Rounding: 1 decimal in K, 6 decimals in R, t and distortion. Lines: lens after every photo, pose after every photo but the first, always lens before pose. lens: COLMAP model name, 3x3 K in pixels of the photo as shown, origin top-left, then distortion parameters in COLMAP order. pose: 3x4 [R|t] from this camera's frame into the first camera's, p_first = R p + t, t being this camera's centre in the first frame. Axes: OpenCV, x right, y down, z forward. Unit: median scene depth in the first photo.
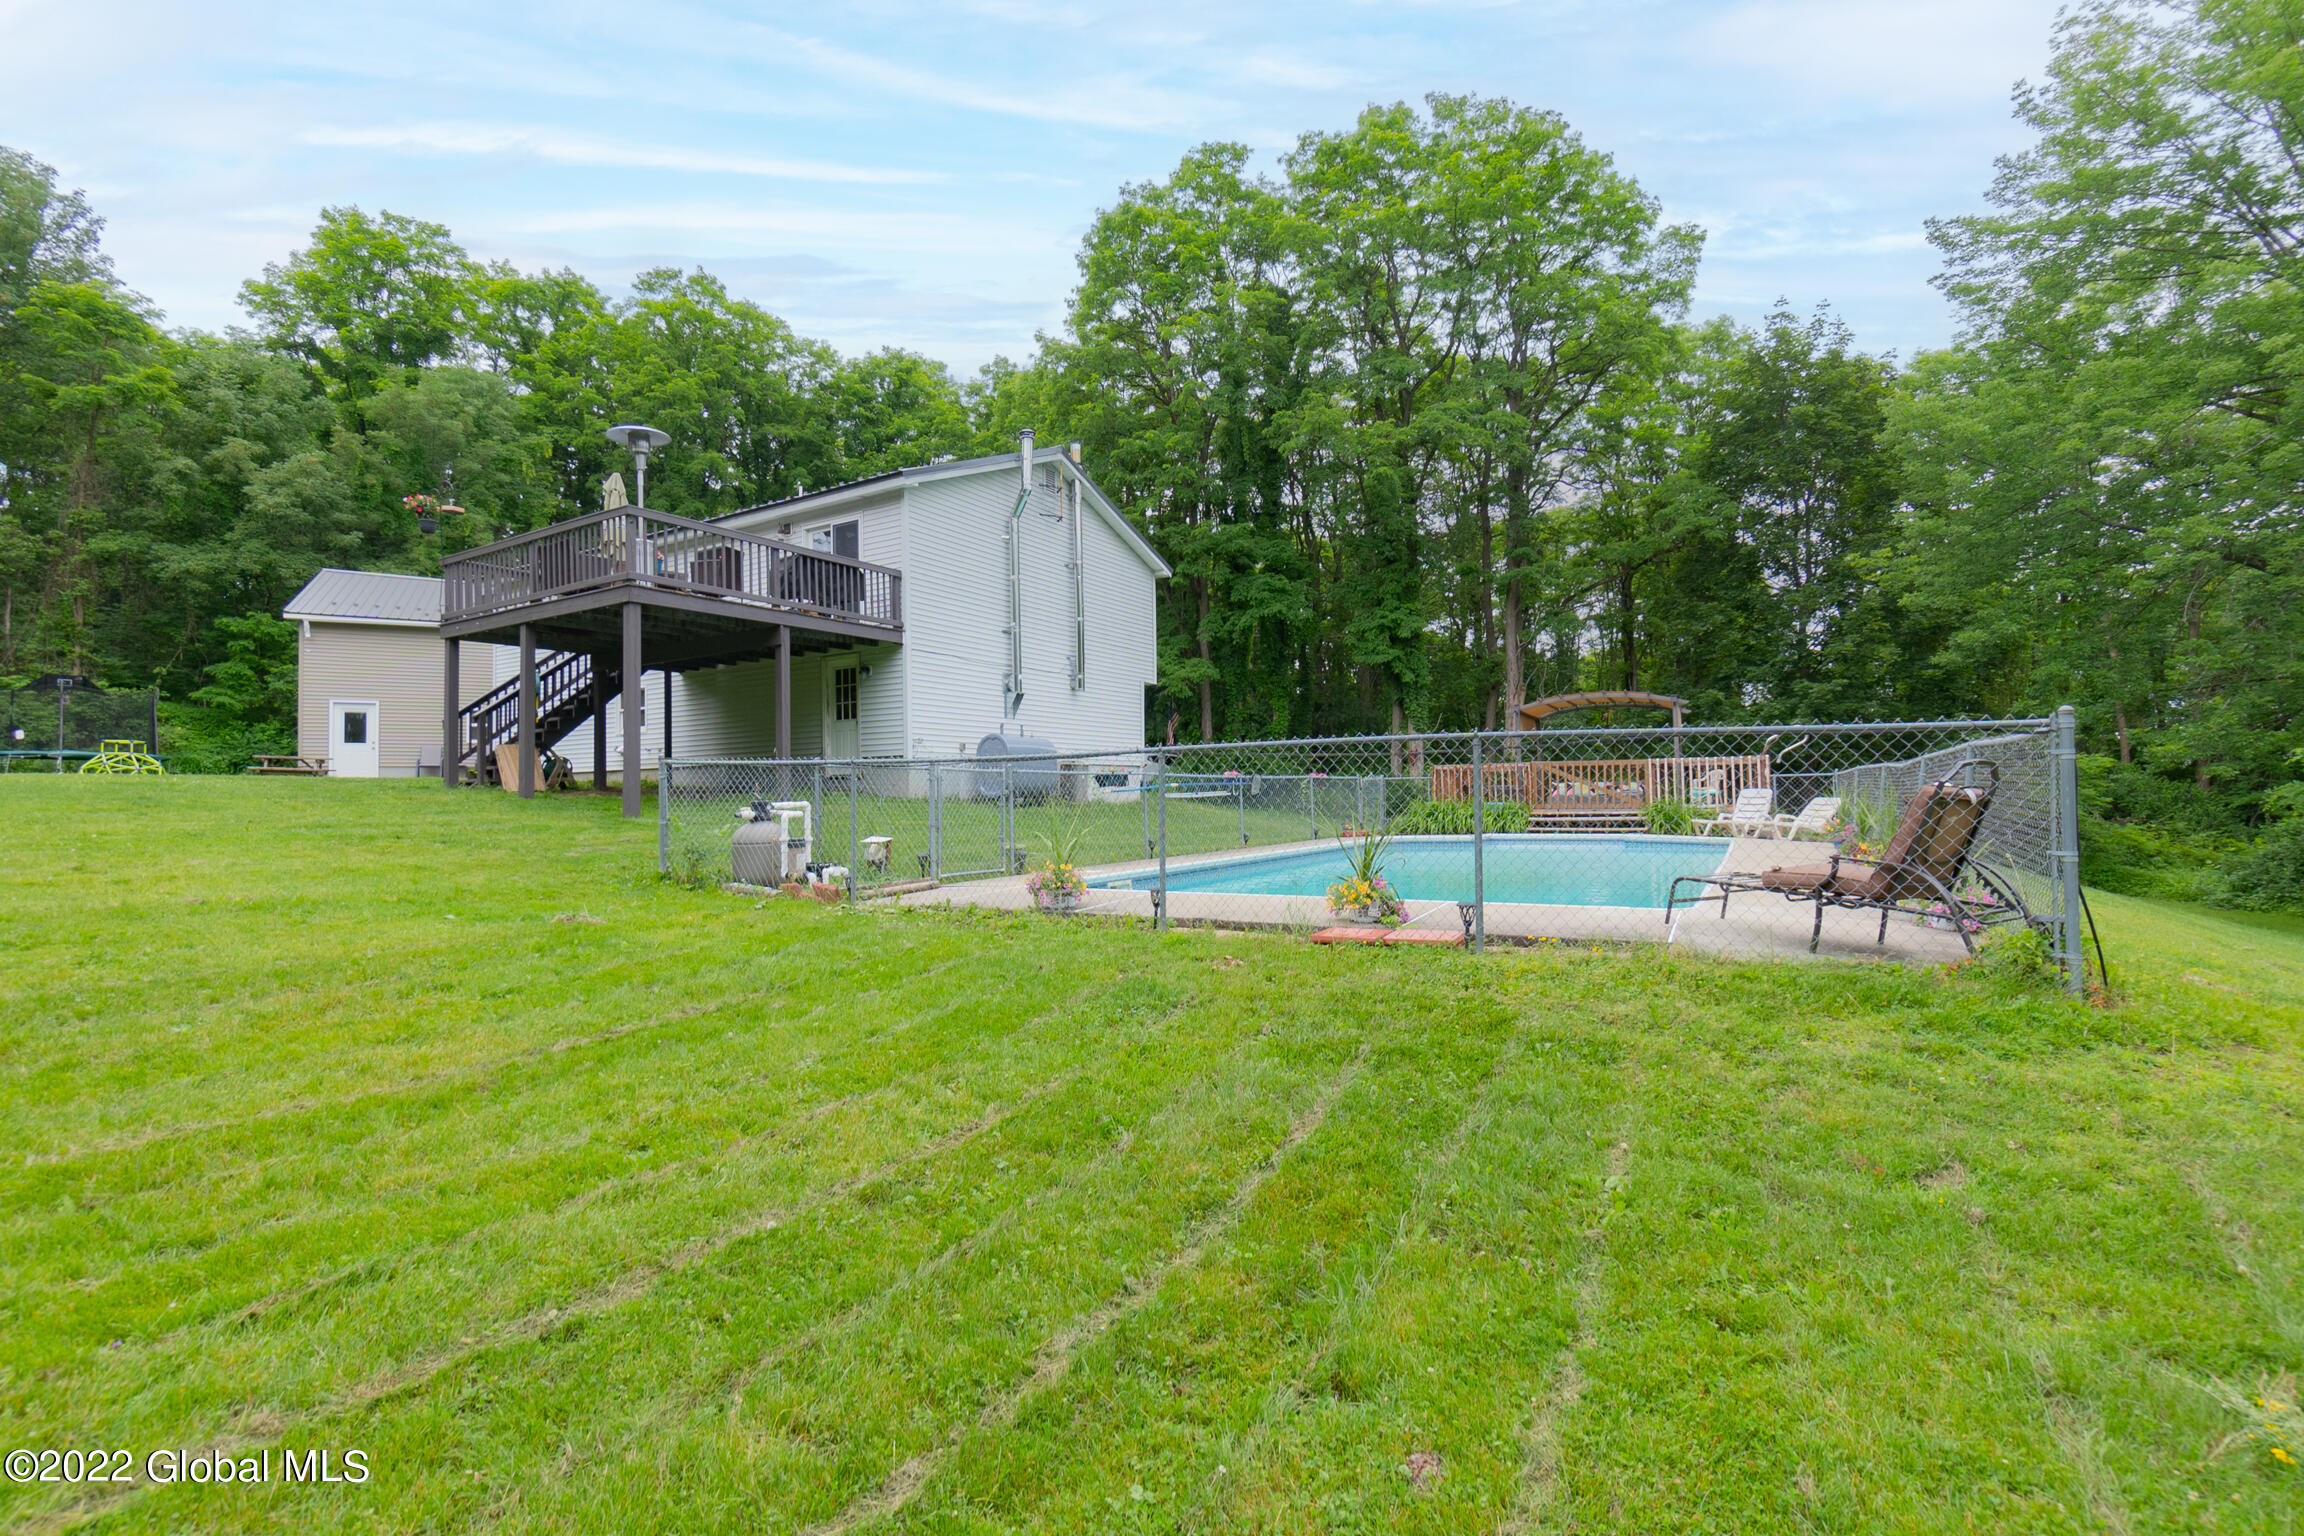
lens RADIAL K [[1008.7, 0, 1127.4], [0, 1008.7, 769.1], [0, 0, 1]] dist [-0.001649, -0.000077]
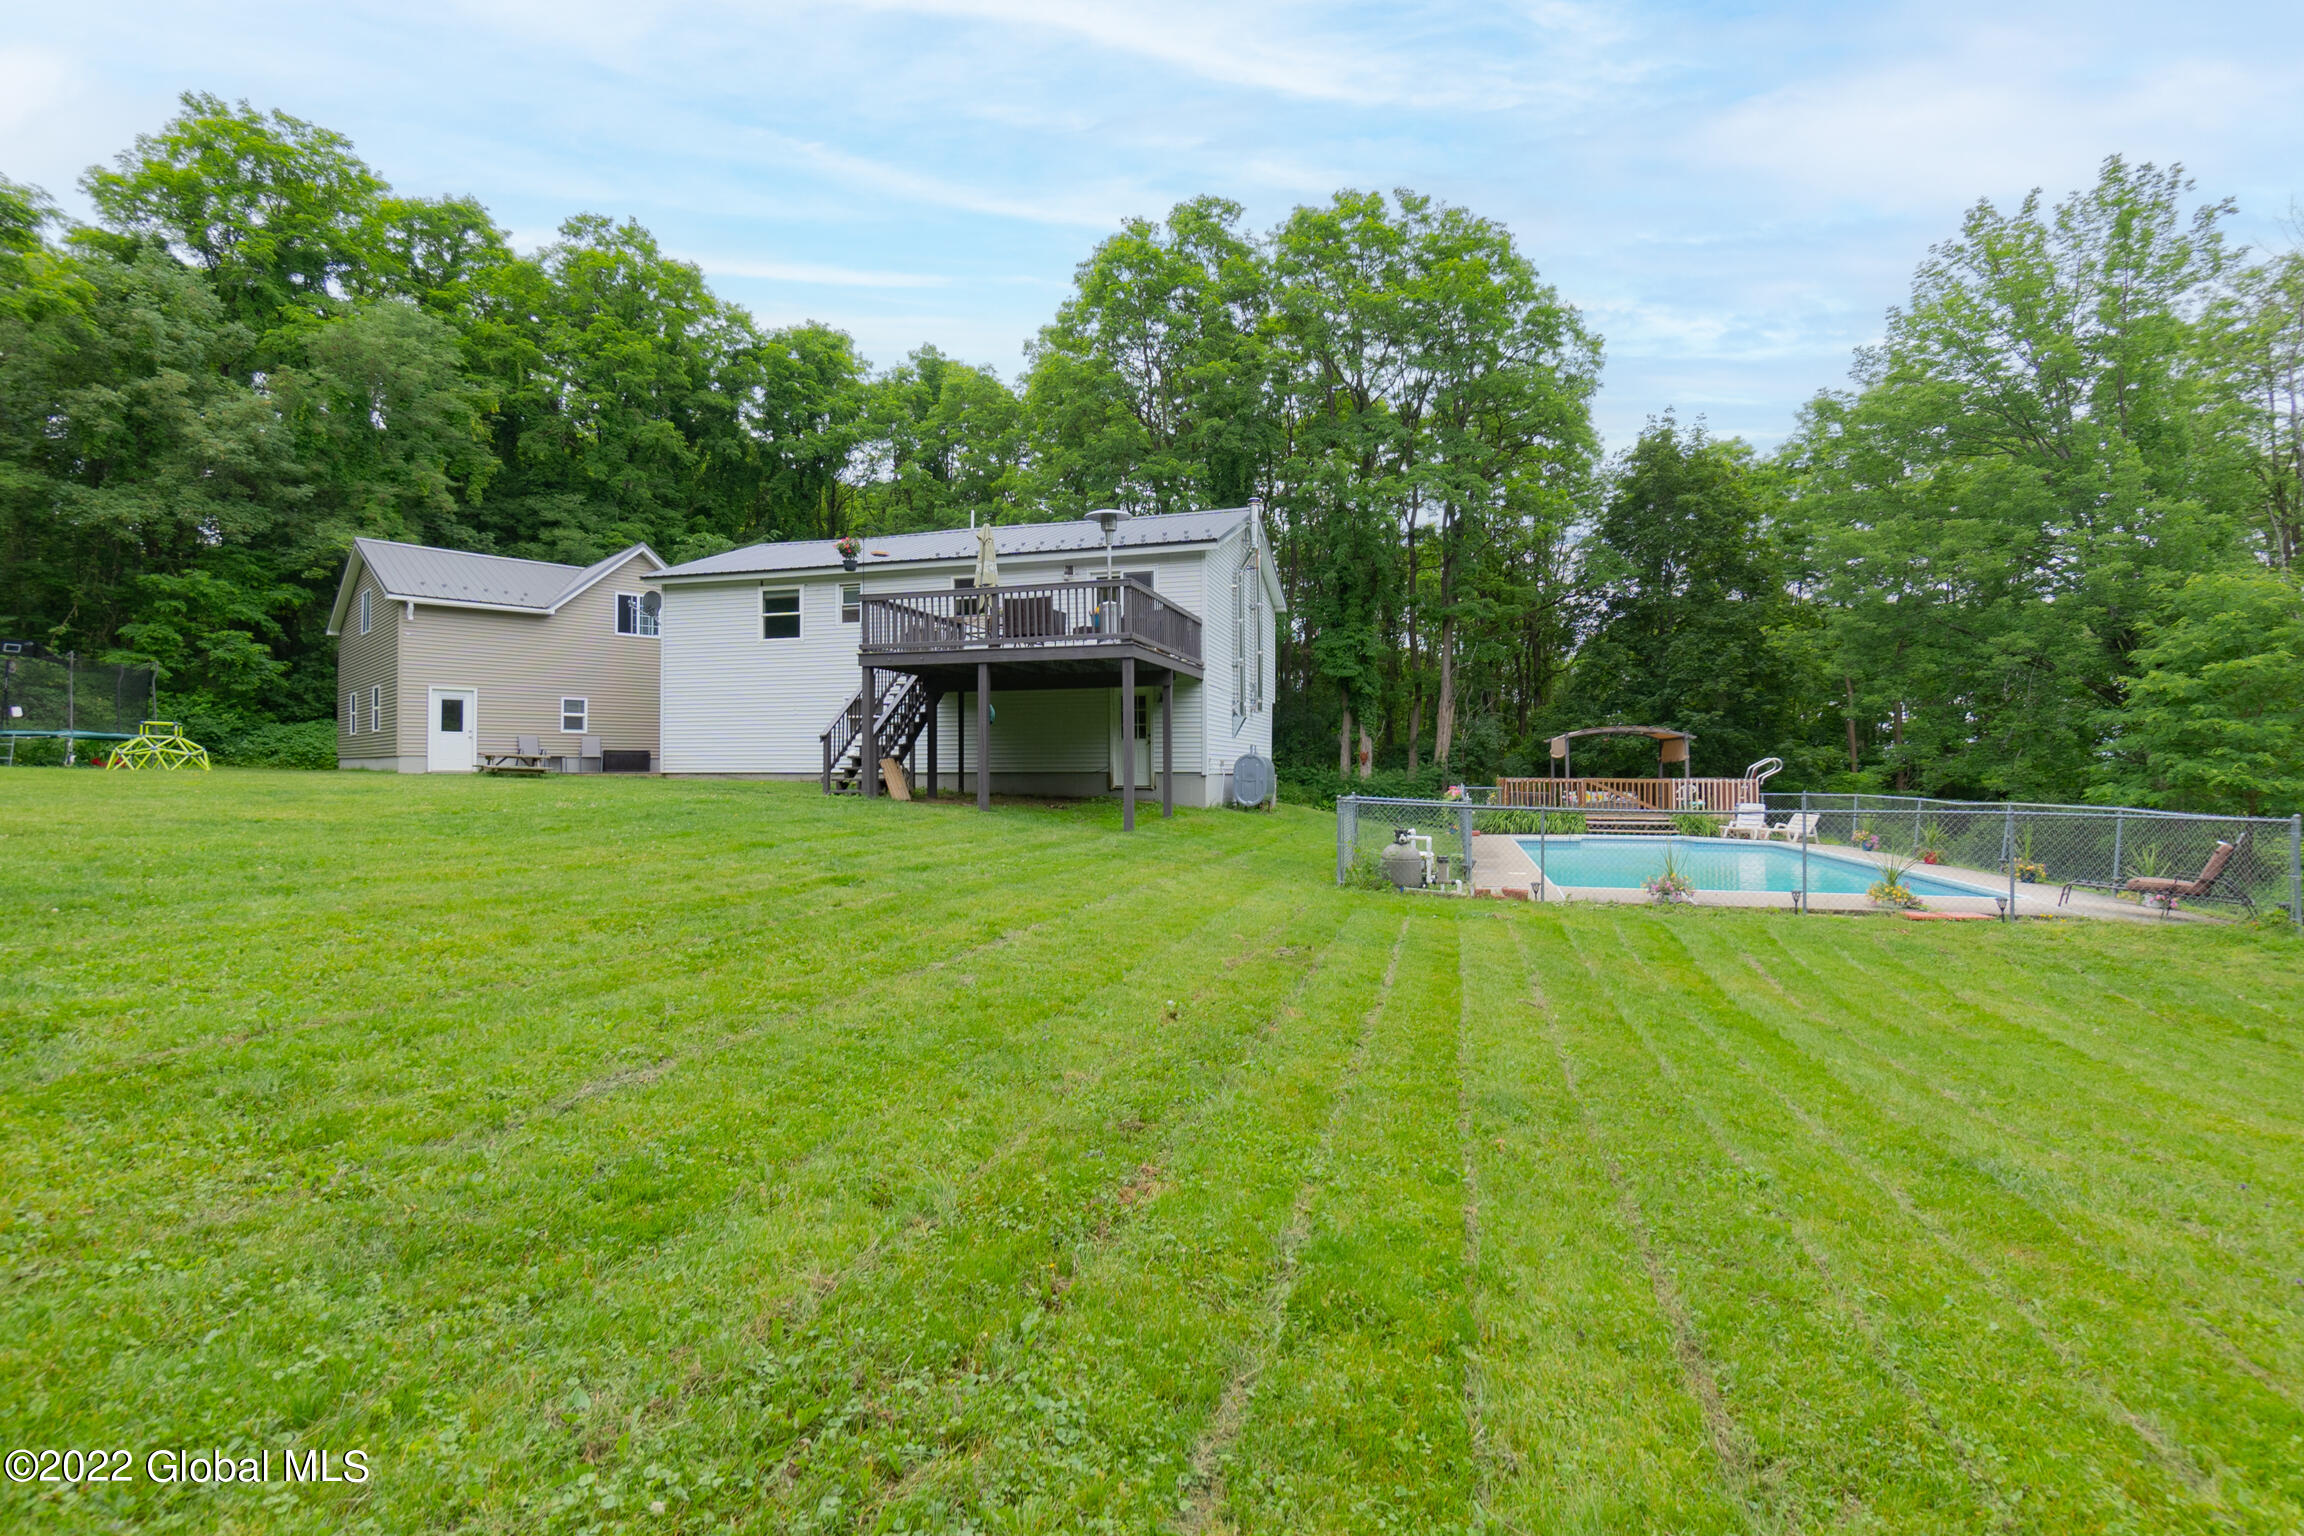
lens RADIAL K [[1009.3, 0, 1156.9], [0, 1009.3, 765.9], [0, 0, 1]] dist [-0.002355, 0.000081]
pose [[0.967338, 0.018631, 0.252803, -0.255064], [-0.023549, 0.999587, 0.016440, -0.017340], [-0.252392, -0.021857, 0.967378, -0.069361]]
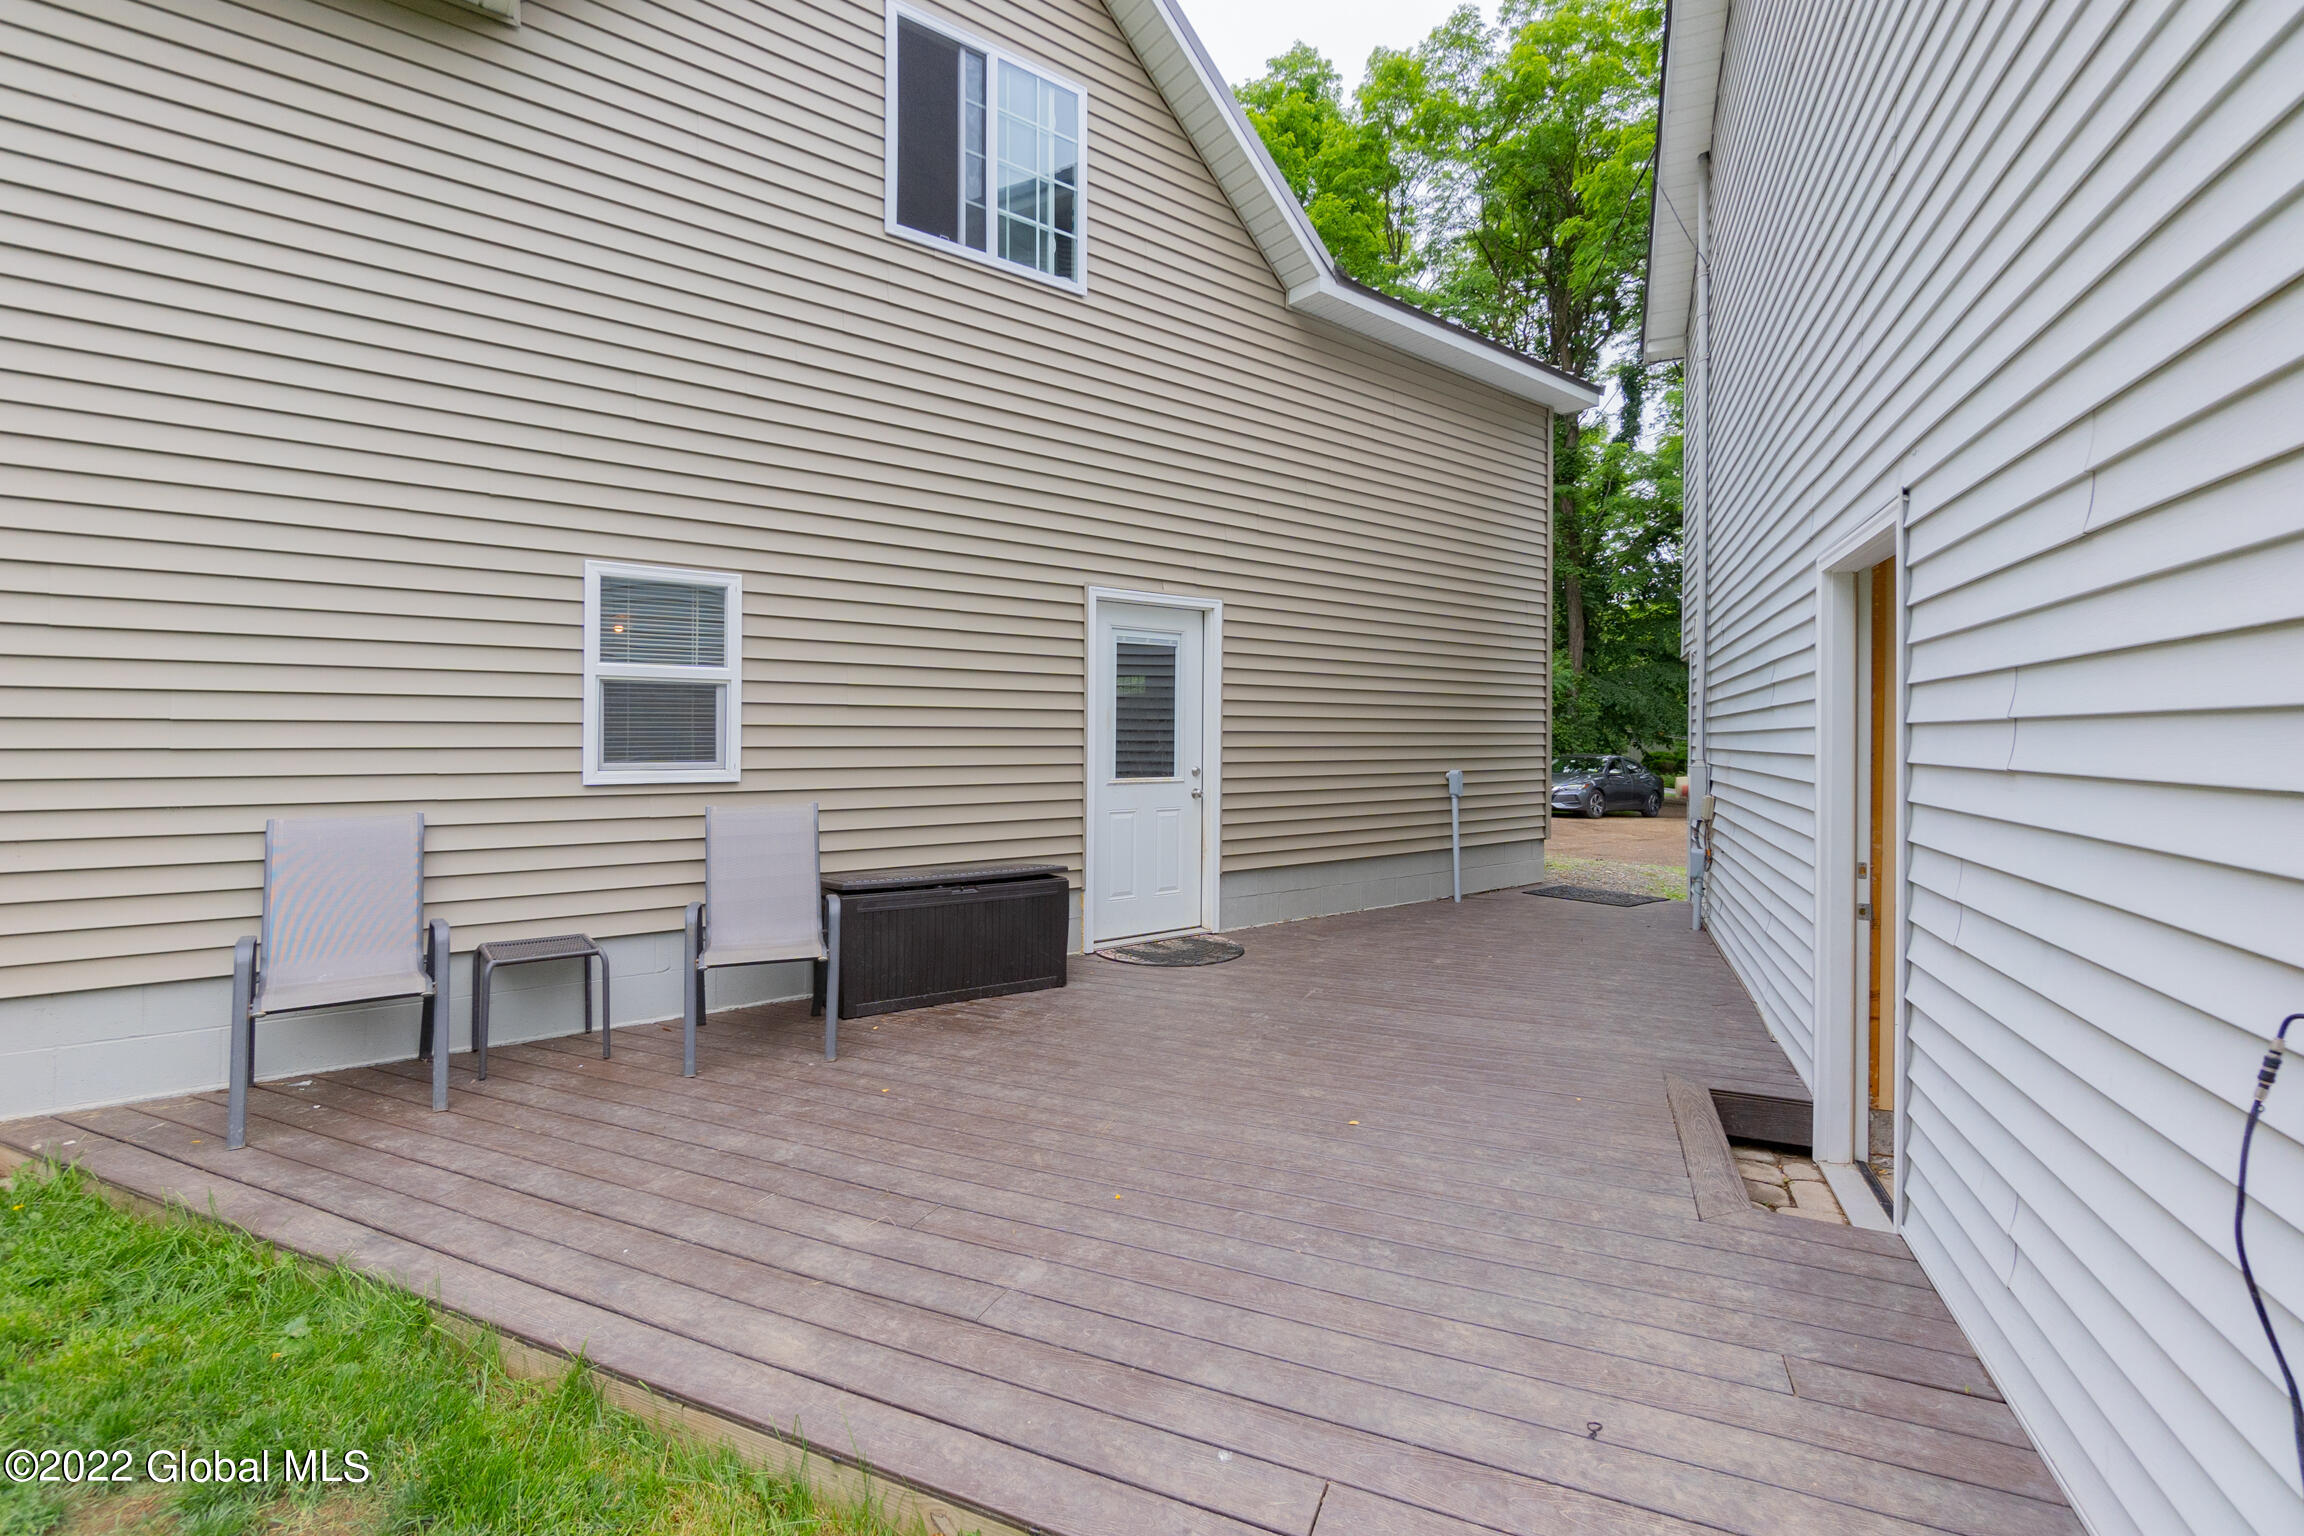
lens RADIAL K [[1009.3, 0, 1156.9], [0, 1009.3, 765.9], [0, 0, 1]] dist [-0.002355, 0.000081]
pose [[0.993112, 0.017015, 0.115927, -0.435044], [-0.022322, 0.998754, 0.044631, -0.027983], [-0.115024, -0.046912, 0.992254, 0.618139]]
